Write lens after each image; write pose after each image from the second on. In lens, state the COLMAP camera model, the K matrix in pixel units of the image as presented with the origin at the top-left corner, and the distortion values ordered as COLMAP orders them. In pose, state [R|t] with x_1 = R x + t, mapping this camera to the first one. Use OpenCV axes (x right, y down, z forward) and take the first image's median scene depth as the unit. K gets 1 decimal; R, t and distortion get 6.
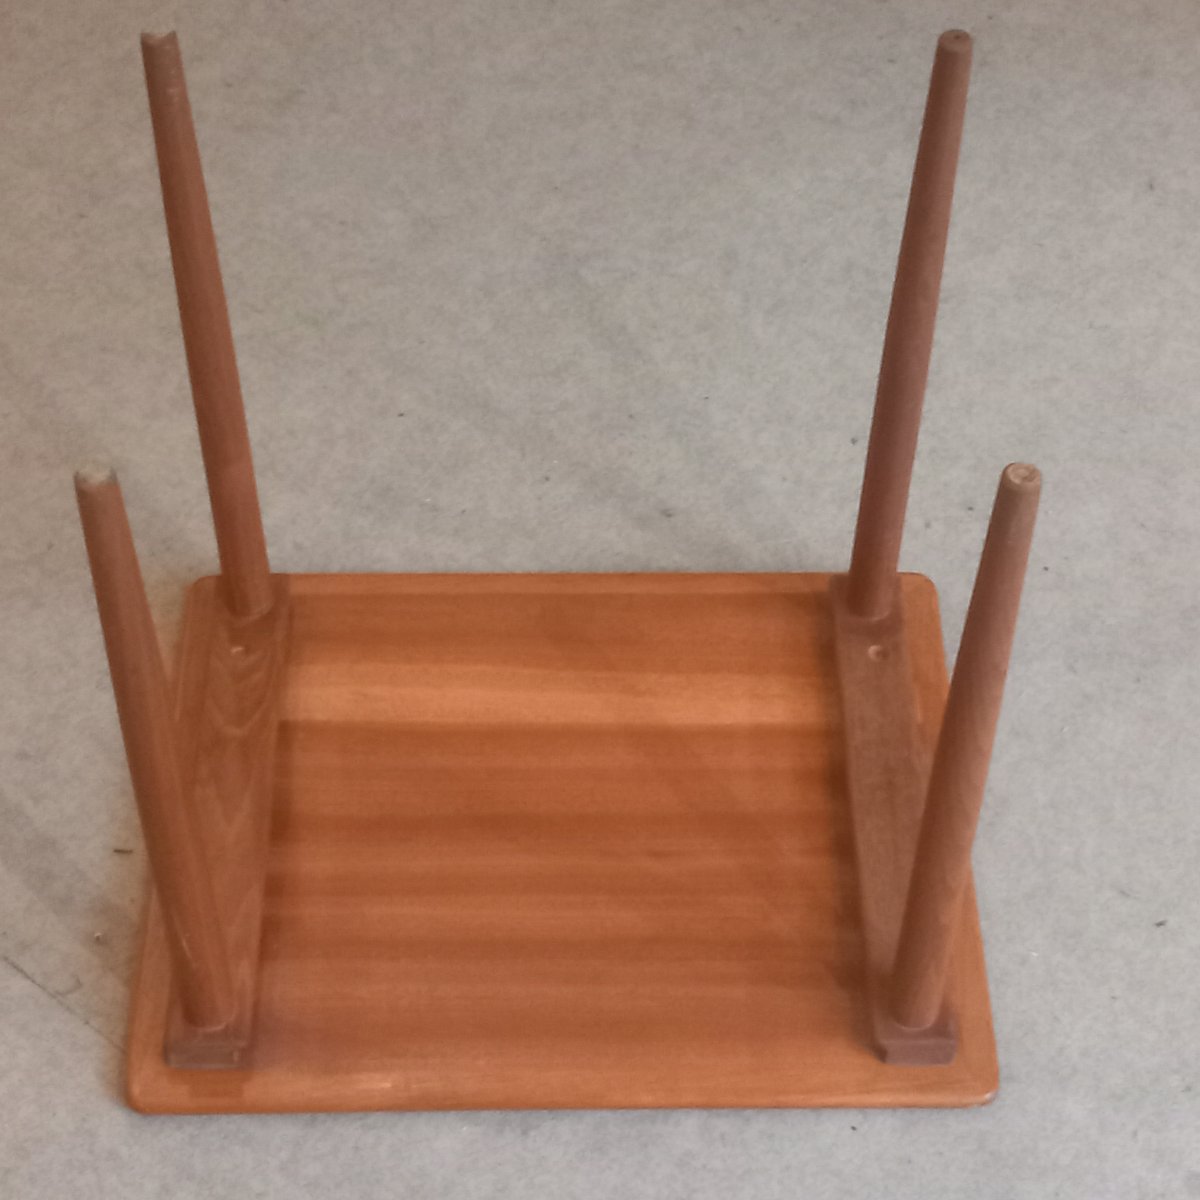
lens RADIAL K [[2431.8, 0, 603.5], [0, 2431.8, 595.9], [0, 0, 1]] dist [0.152877, 0.000000]
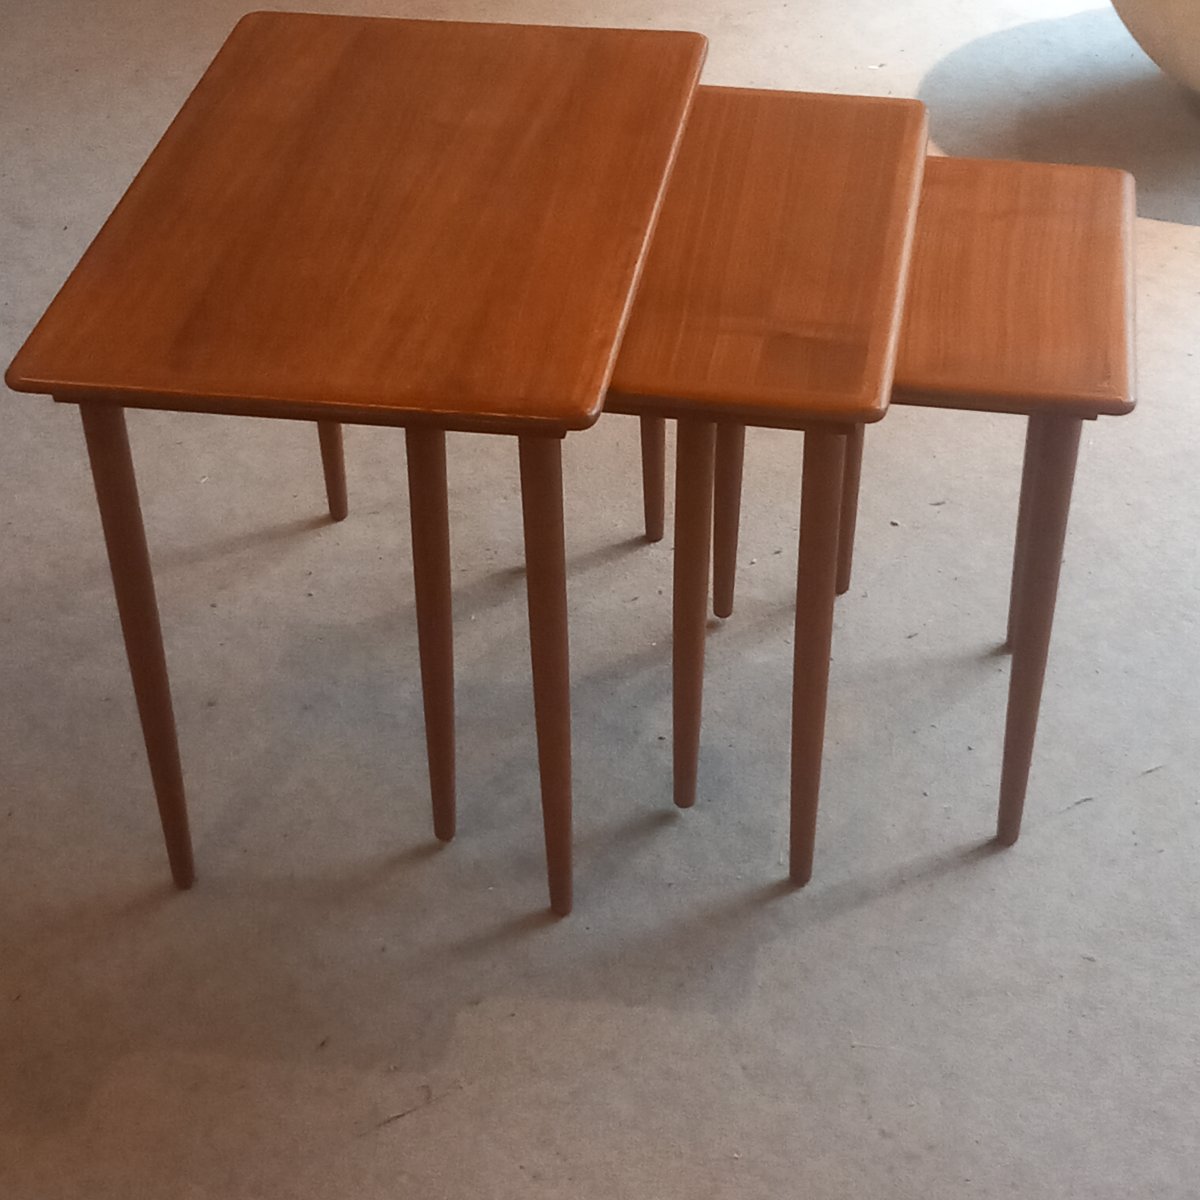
lens RADIAL K [[2431.8, 0, 611.6], [0, 2431.8, 600.8], [0, 0, 1]] dist [0.152877, 0.000000]
pose [[0.355478, -0.575112, 0.736805, -0.807638], [0.739636, 0.655045, 0.154451, -0.110427], [-0.571467, 0.490063, 0.658228, -0.016345]]
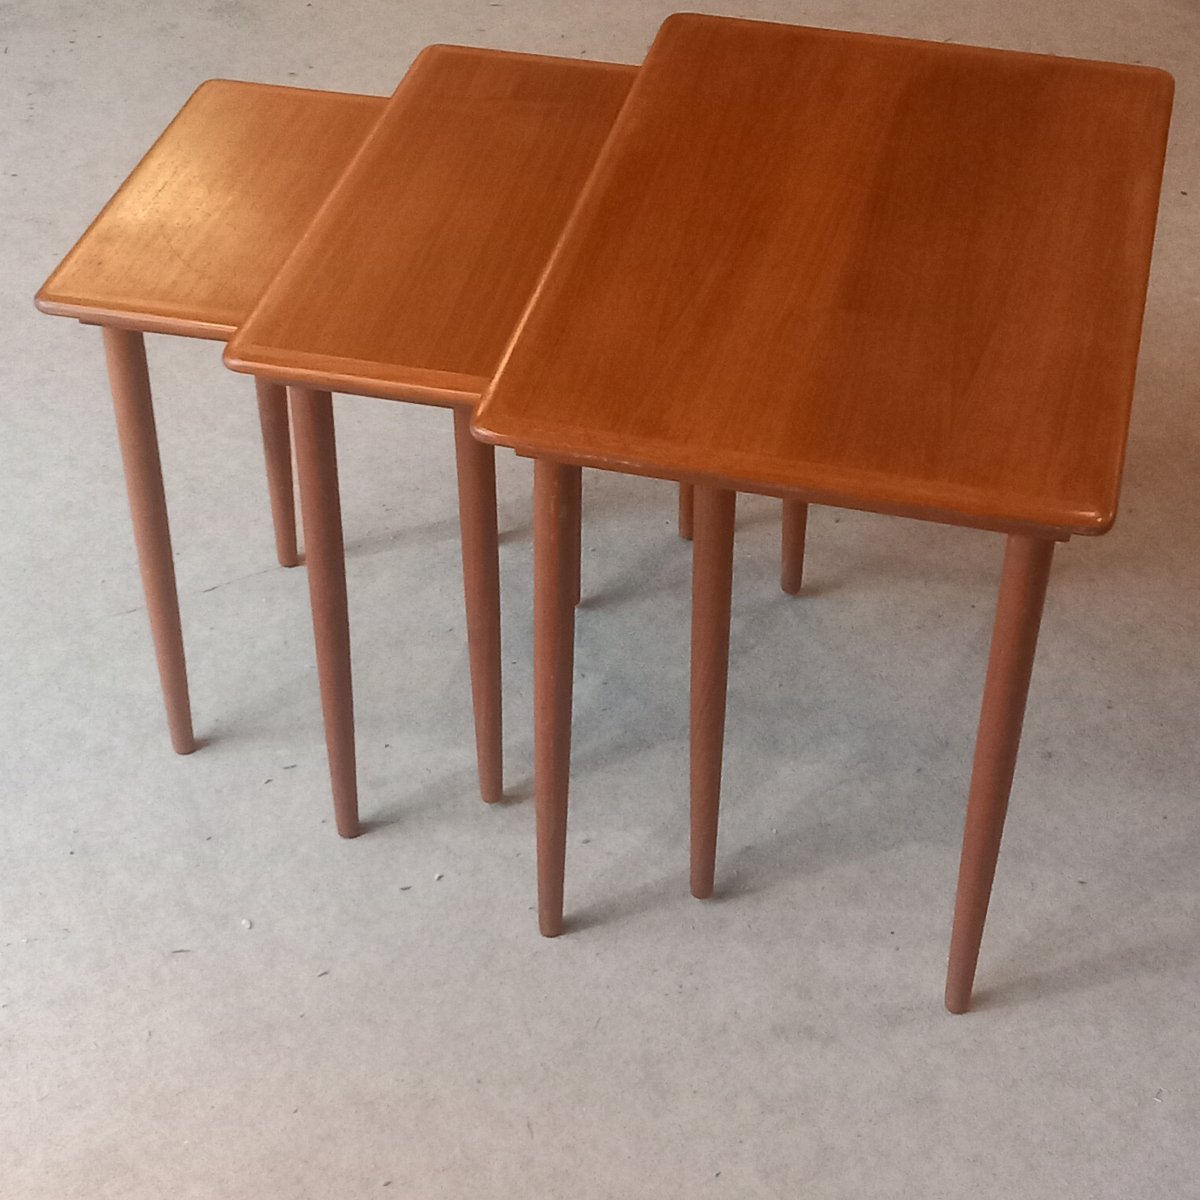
lens RADIAL K [[2431.8, 0, 606.6], [0, 2431.8, 596.8], [0, 0, 1]] dist [0.152877, 0.000000]
pose [[-0.422425, 0.555124, -0.716516, 0.940621], [-0.716258, 0.279995, 0.639201, -0.672380], [0.555457, 0.783224, 0.279334, 0.447326]]
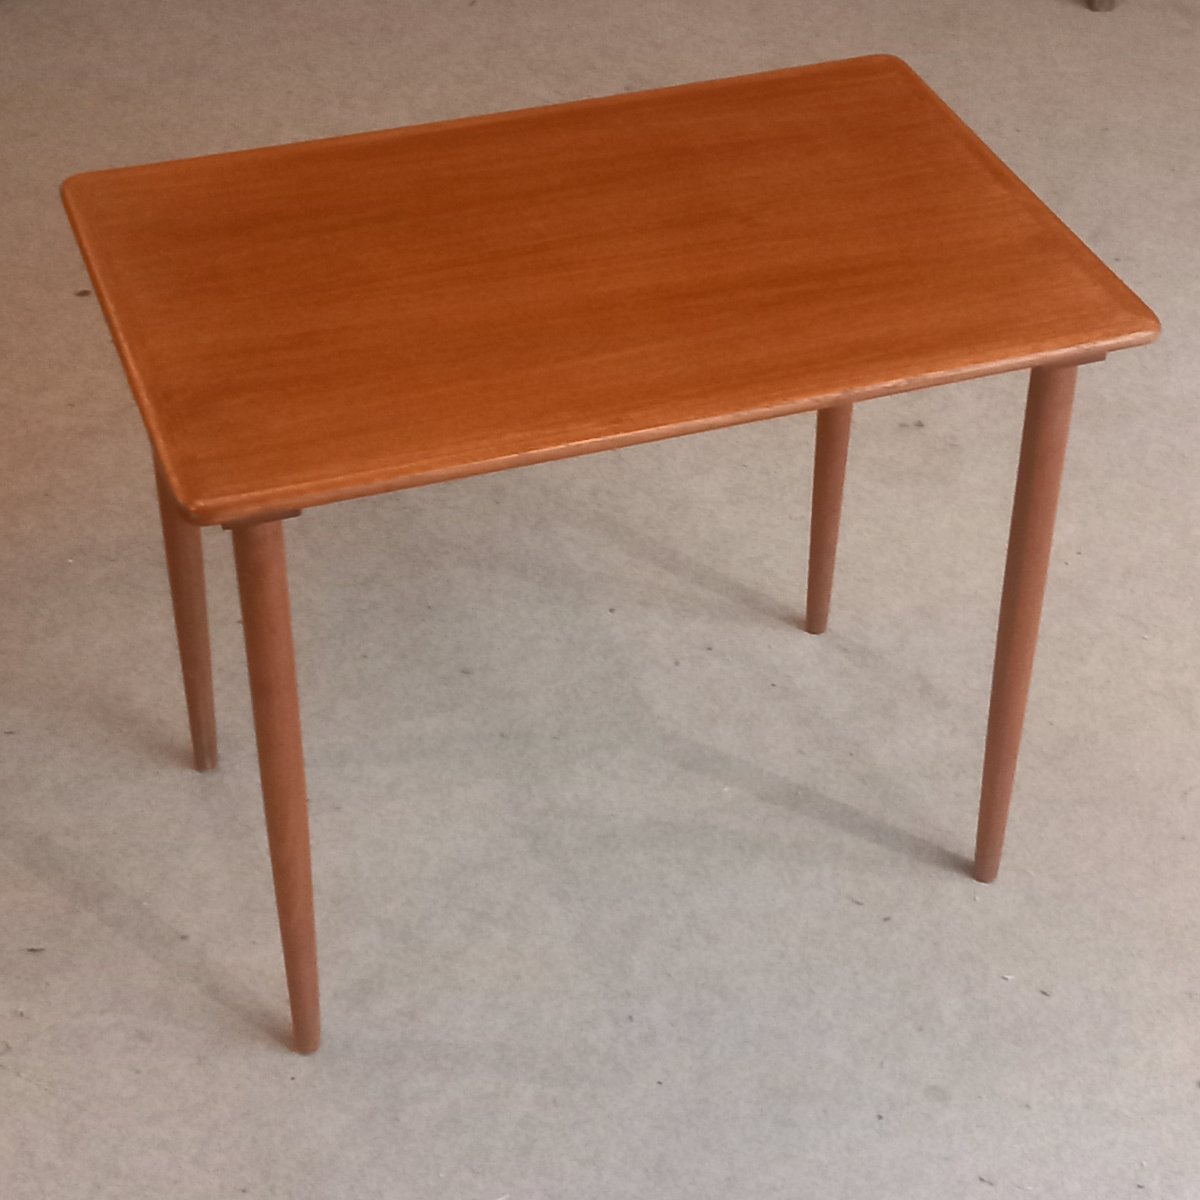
lens RADIAL K [[2431.8, 0, 607.7], [0, 2431.8, 601.2], [0, 0, 1]] dist [0.152877, 0.000000]
pose [[0.991721, -0.082793, 0.098156, -0.019624], [0.101918, 0.972495, -0.209441, 0.188656], [-0.078116, 0.217711, 0.972882, -0.198509]]
